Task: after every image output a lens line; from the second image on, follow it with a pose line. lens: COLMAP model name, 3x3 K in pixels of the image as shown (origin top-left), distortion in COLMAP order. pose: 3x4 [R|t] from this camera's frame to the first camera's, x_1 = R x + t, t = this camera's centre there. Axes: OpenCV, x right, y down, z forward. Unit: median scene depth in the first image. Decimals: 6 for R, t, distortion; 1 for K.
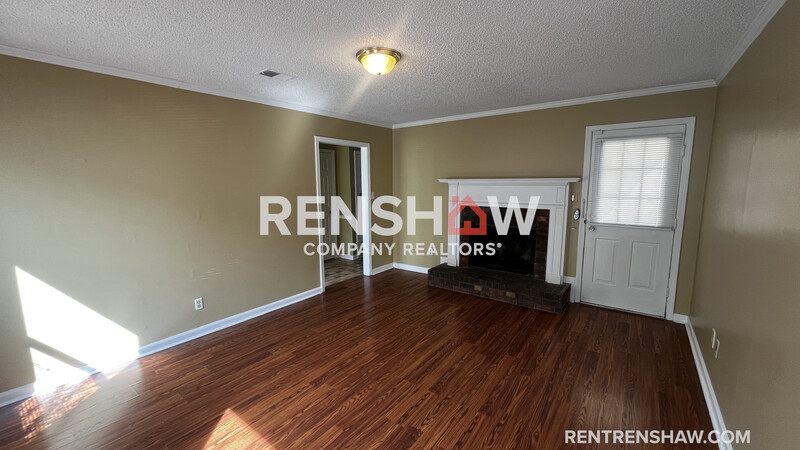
lens RADIAL K [[322.1, 0, 398.4], [0, 322.1, 225.1], [0, 0, 1]] dist [-0.002013, -0.000472]
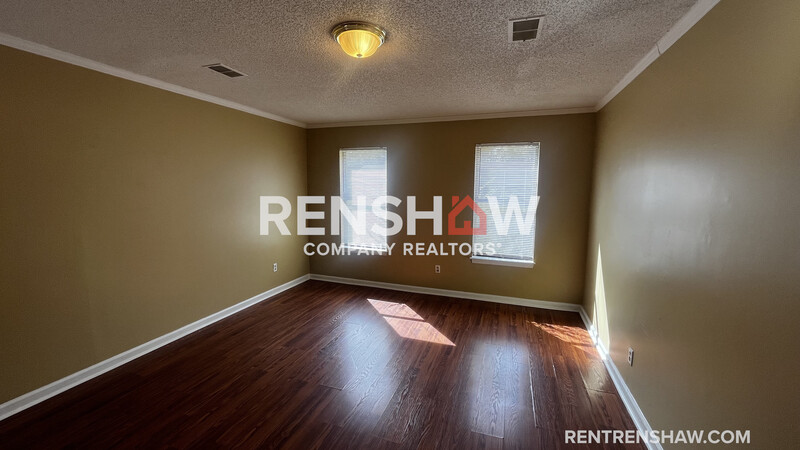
lens RADIAL K [[322.1, 0, 398.4], [0, 322.1, 225.1], [0, 0, 1]] dist [-0.002013, -0.000472]
pose [[-0.953094, 0.038166, -0.300257, 0.112860], [-0.040762, 0.966795, 0.252281, -0.278964], [0.299916, 0.252687, -0.919891, 2.011912]]
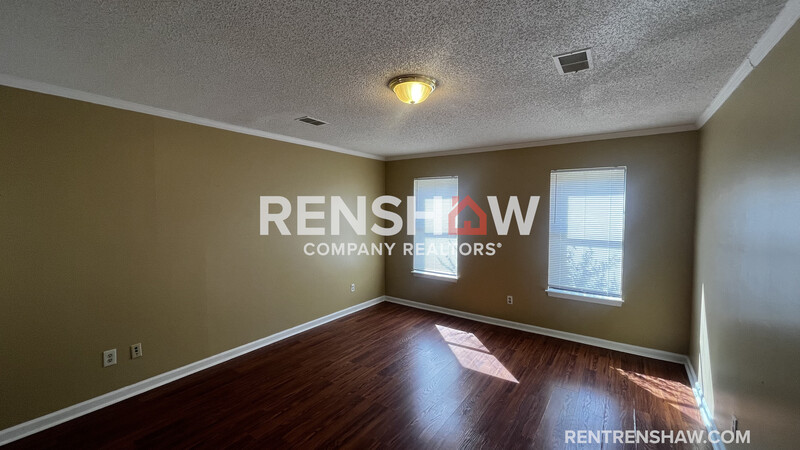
lens RADIAL K [[322.1, 0, 398.4], [0, 322.1, 225.1], [0, 0, 1]] dist [-0.002013, -0.000472]
pose [[-0.999442, 0.007896, -0.032463, 0.011963], [0.001677, 0.982297, 0.187324, -0.316145], [0.033367, 0.187165, -0.981762, 2.087730]]
